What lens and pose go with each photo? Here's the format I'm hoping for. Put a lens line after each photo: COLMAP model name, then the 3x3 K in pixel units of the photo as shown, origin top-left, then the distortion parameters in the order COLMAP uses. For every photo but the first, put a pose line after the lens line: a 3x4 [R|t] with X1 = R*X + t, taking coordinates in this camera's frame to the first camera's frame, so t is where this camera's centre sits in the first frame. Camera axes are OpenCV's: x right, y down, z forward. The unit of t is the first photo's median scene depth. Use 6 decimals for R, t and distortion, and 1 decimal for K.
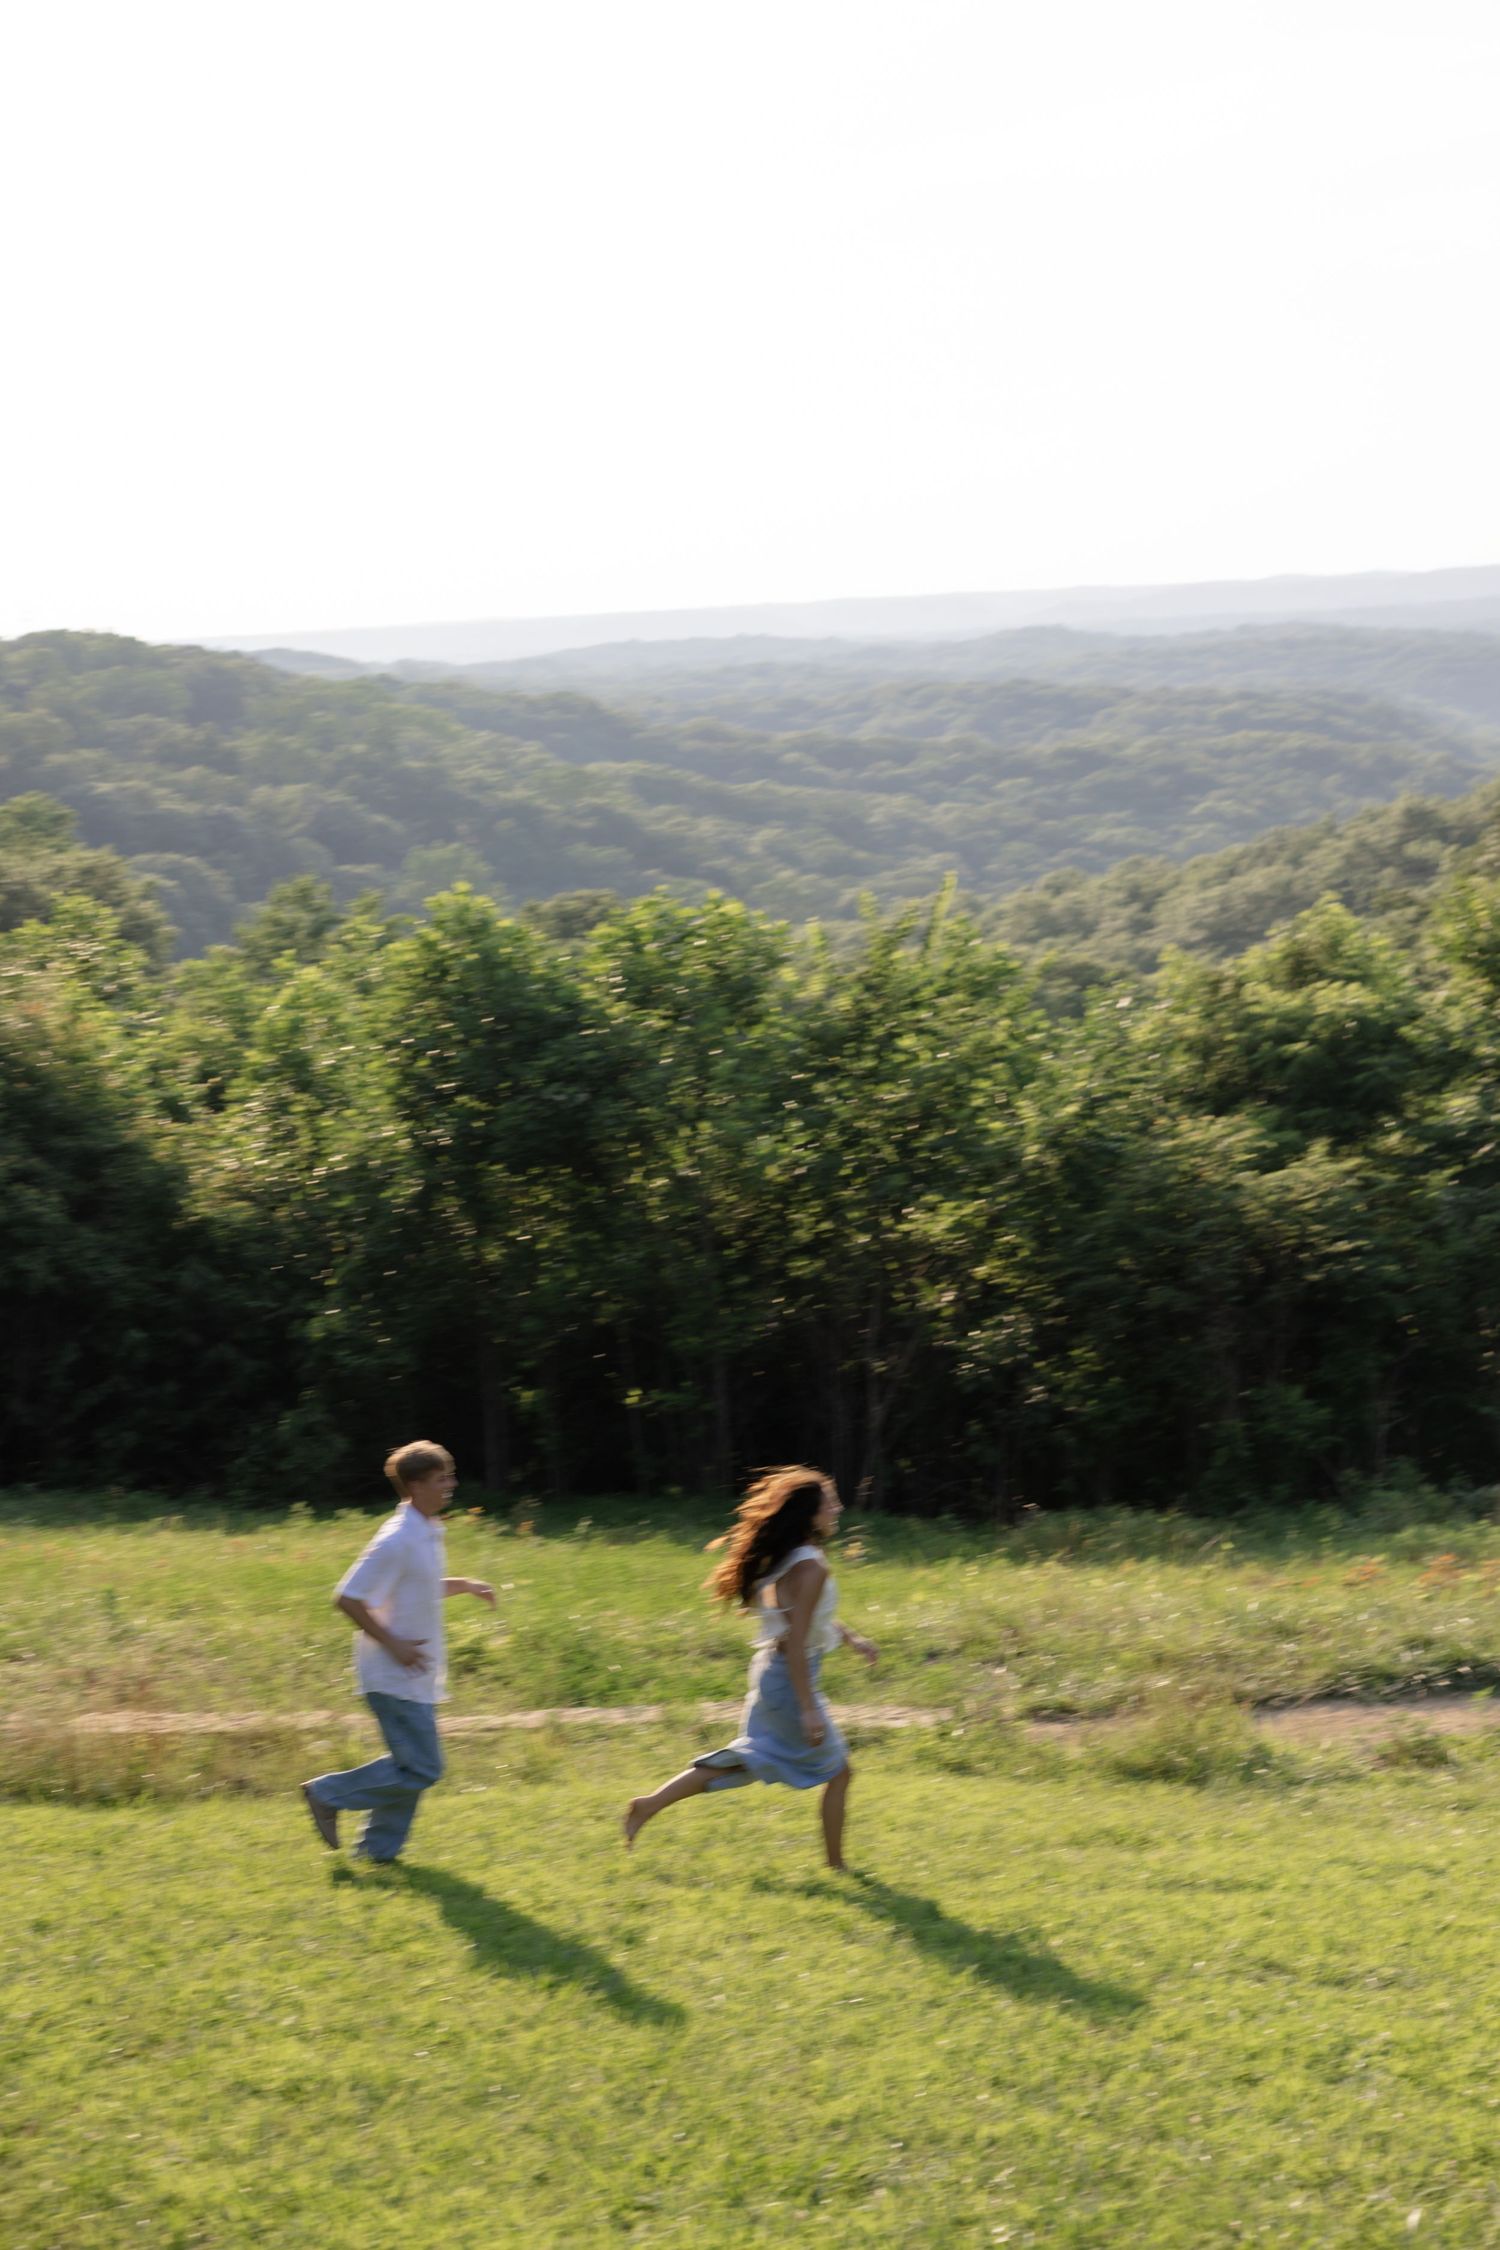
lens RADIAL K [[4141.0, 0, 542.0], [0, 4141.0, 1130.2], [0, 0, 1]] dist [0.044663, 0.000000]
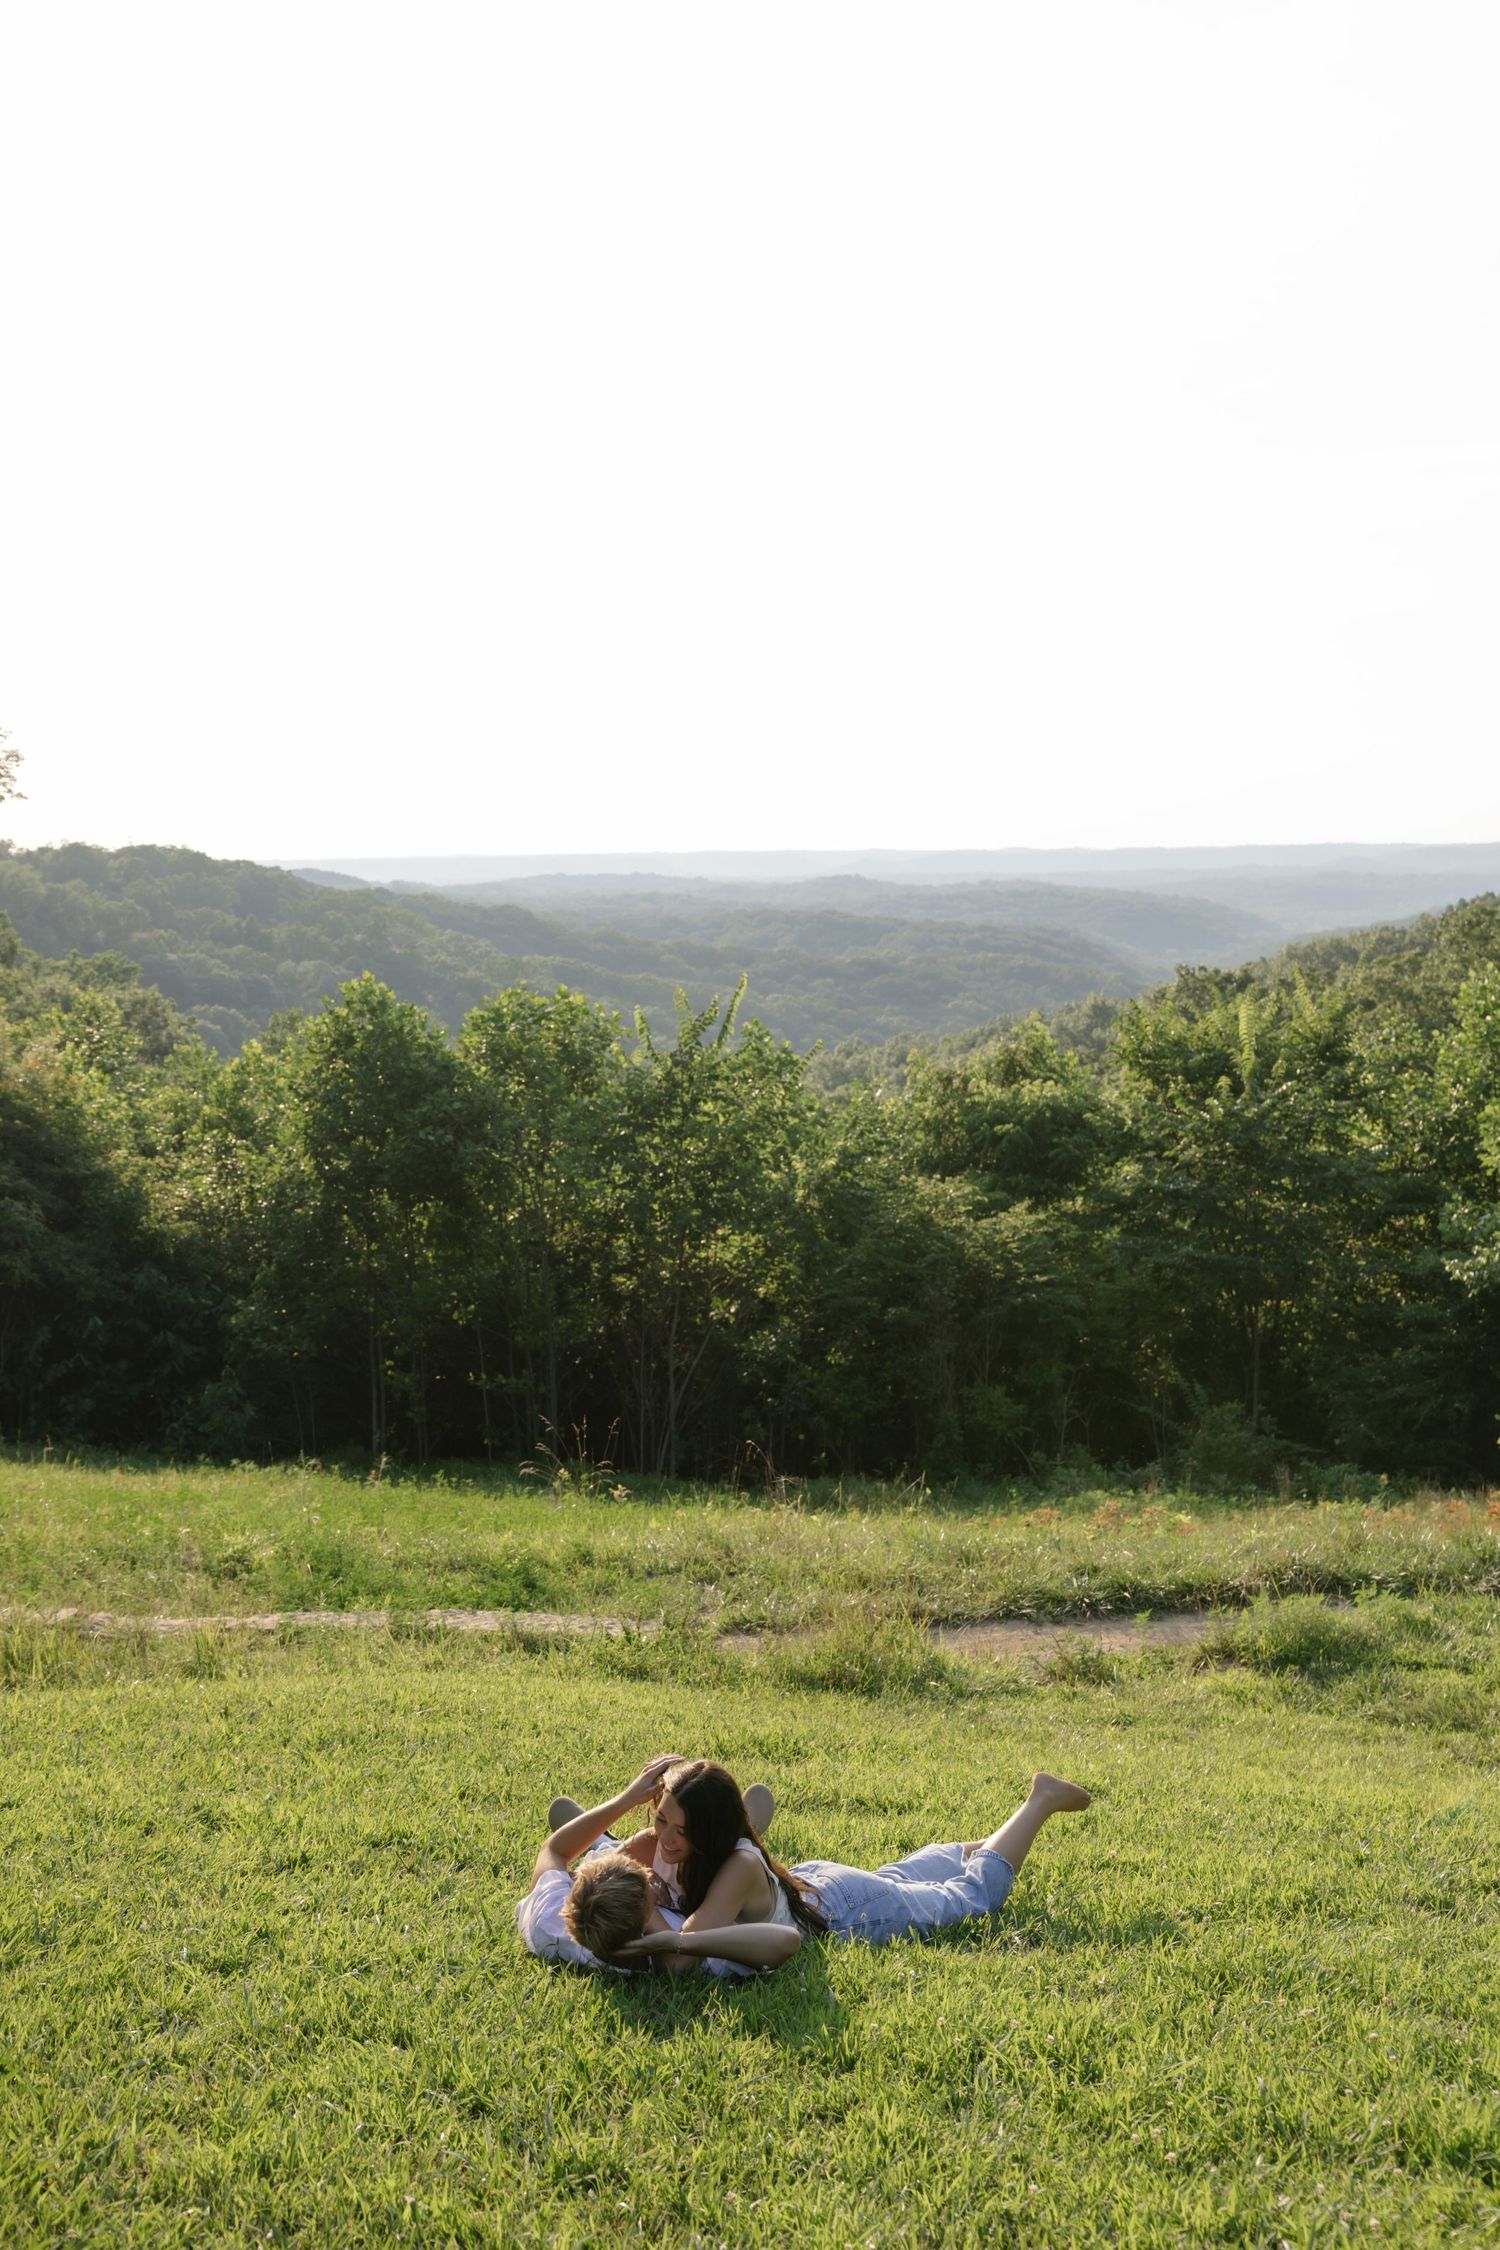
lens RADIAL K [[2849.3, 0, 743.5], [0, 2849.3, 982.3], [0, 0, 1]] dist [-0.011643, 0.000000]
pose [[0.995778, 0.041645, 0.081807, 0.023846], [-0.034224, 0.995344, -0.090108, 0.018057], [-0.085178, 0.086928, 0.992566, 0.111573]]
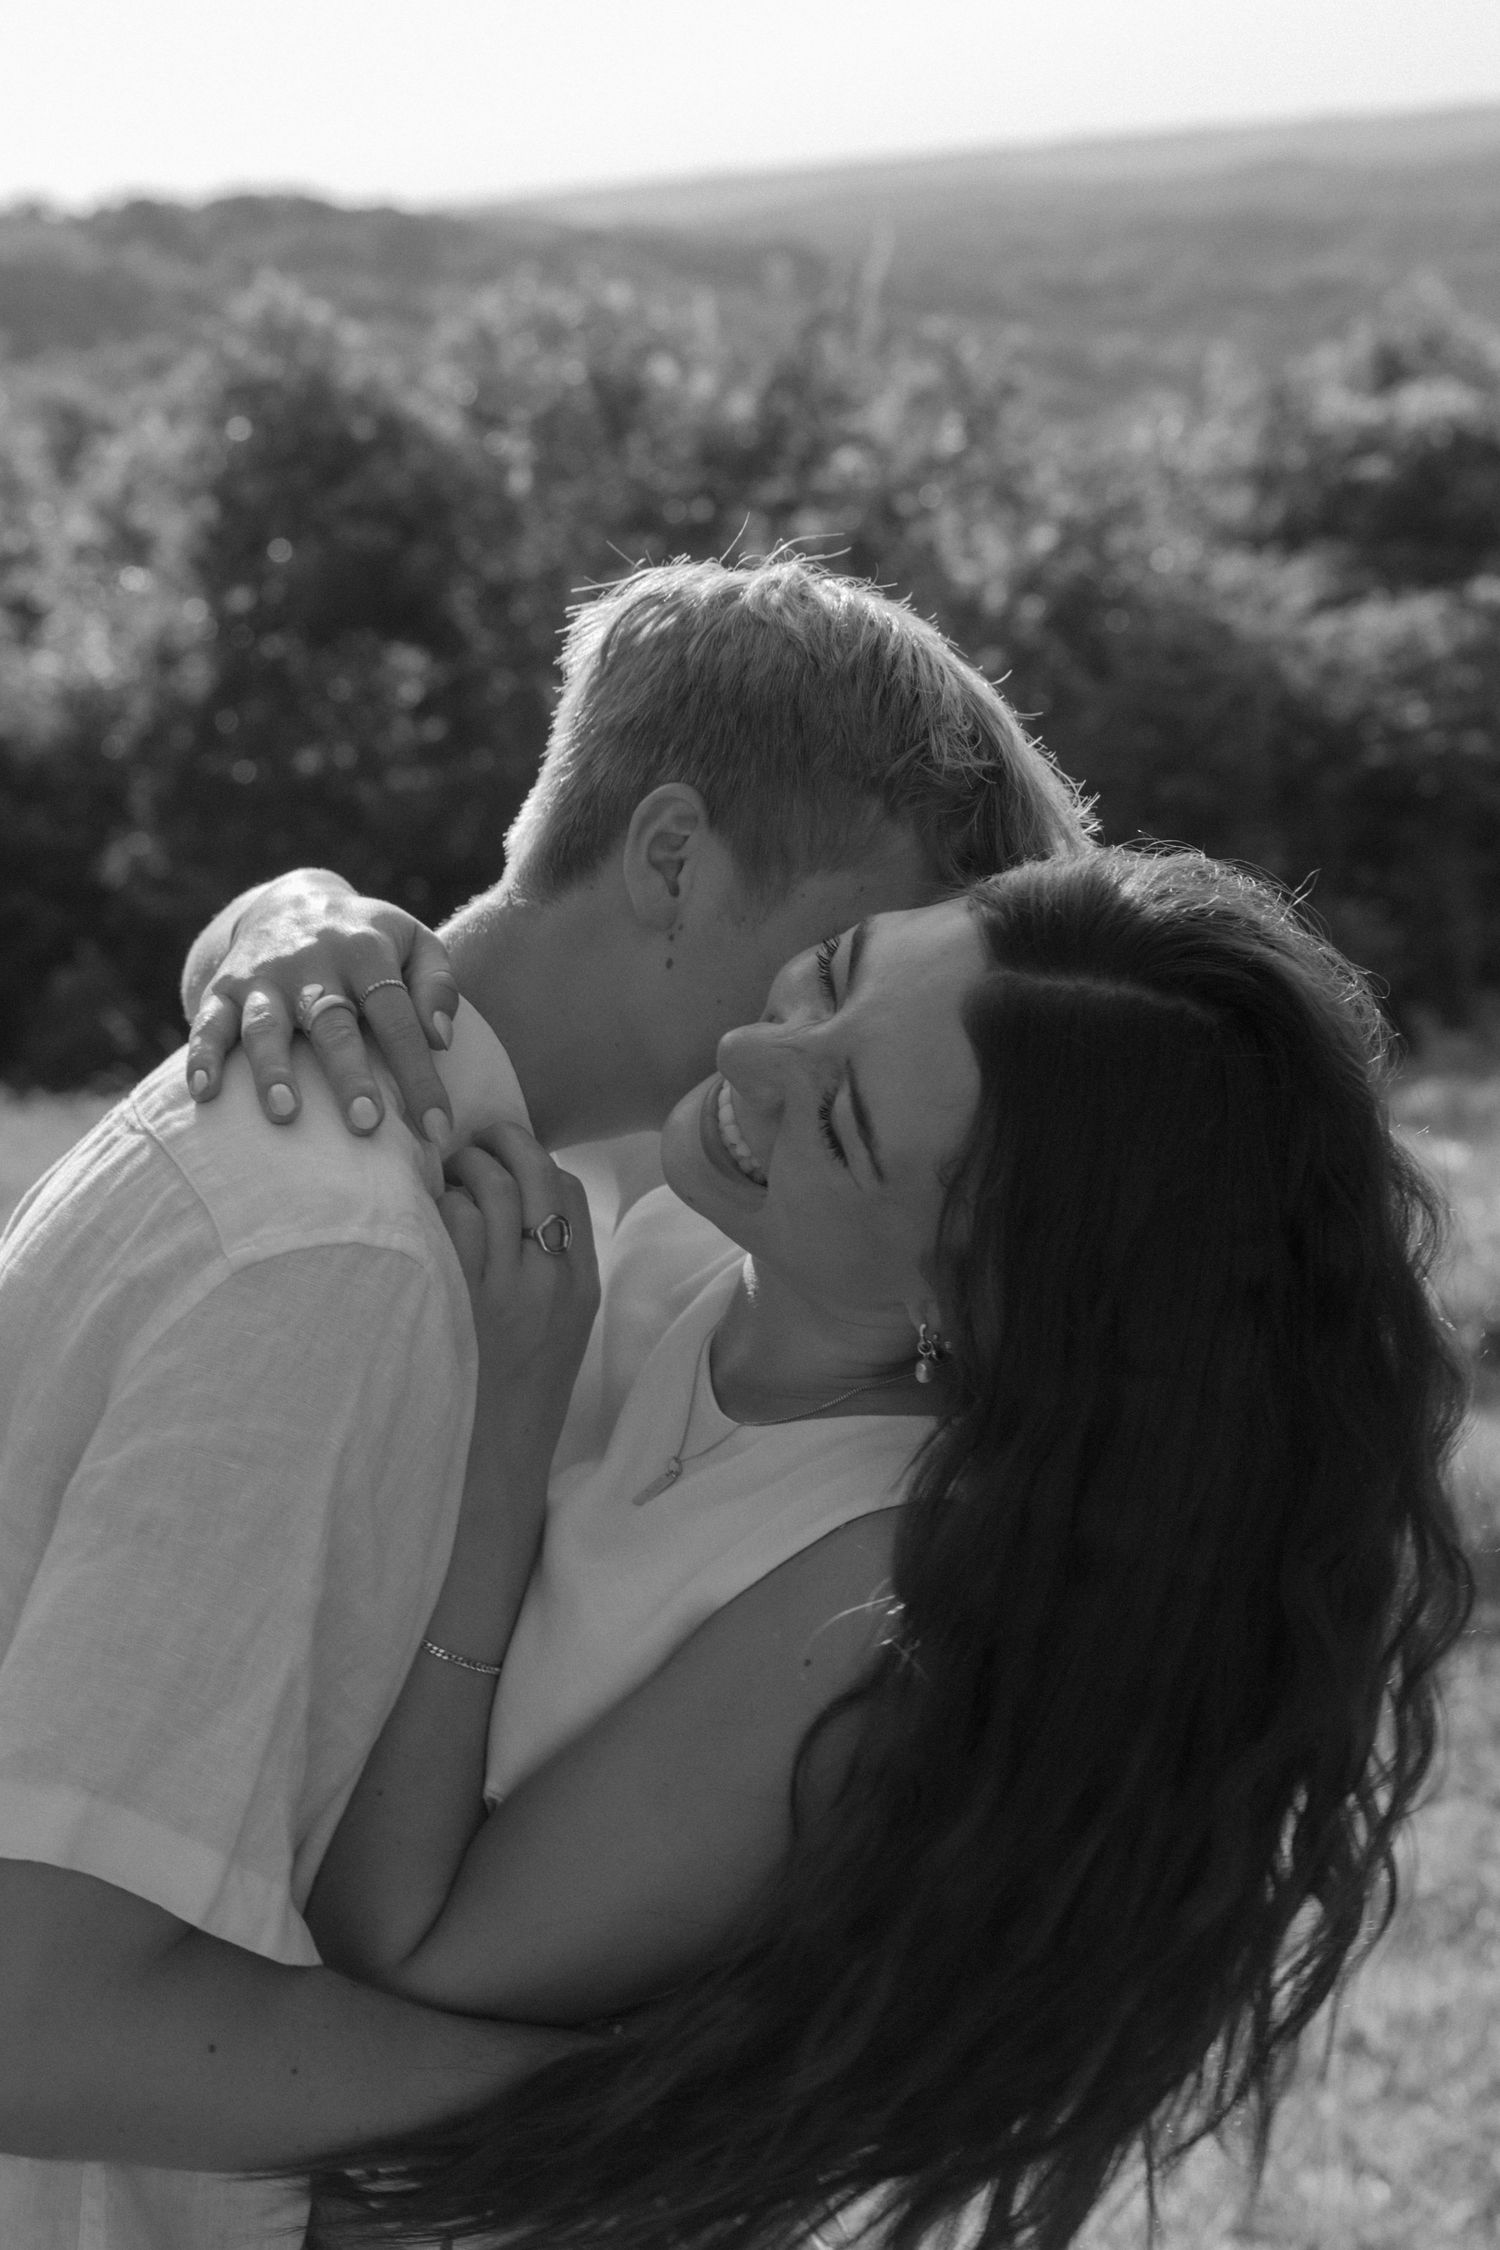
lens RADIAL K [[3983.3, 0, 729.2], [0, 3983.3, 1121.4], [0, 0, 1]] dist [-0.067754, 0.000000]
pose [[0.998965, -0.024295, -0.038445, 0.087214], [0.027939, 0.994865, 0.097278, 0.025773], [0.035884, -0.098252, 0.994514, 0.250197]]
